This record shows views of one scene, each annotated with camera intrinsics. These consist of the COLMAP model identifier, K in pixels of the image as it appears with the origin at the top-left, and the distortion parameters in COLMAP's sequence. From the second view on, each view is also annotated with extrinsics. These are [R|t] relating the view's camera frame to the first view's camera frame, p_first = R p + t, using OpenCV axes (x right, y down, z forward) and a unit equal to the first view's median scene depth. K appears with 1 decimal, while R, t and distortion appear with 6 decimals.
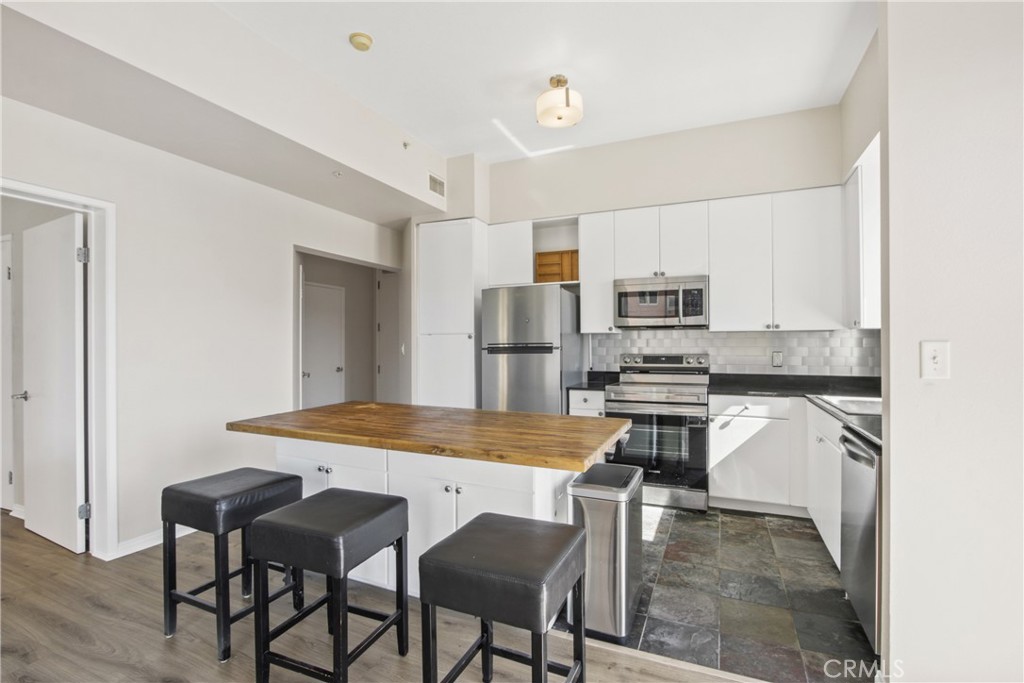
lens RADIAL K [[474.9, 0, 513.3], [0, 474.9, 342.6], [0, 0, 1]] dist [-0.021815, 0.000323]
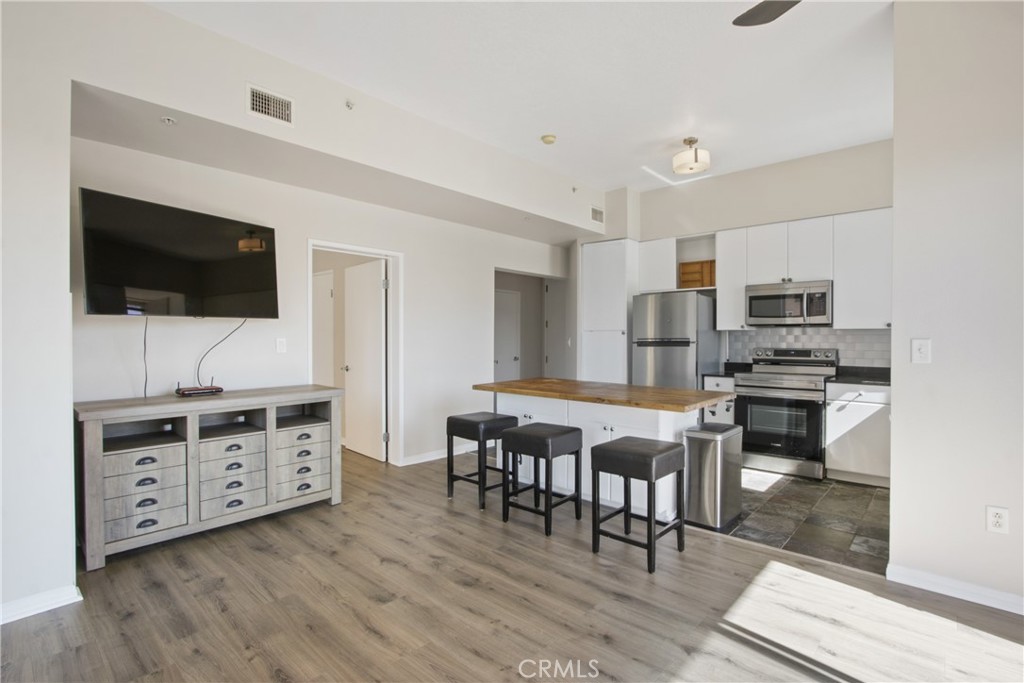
lens RADIAL K [[474.9, 0, 512.7], [0, 474.9, 343.2], [0, 0, 1]] dist [-0.021815, 0.000323]
pose [[0.946779, 0.008500, -0.321772, 0.046322], [-0.004266, 0.999895, 0.013861, -0.001909], [0.321856, -0.011751, 0.946716, -0.365881]]
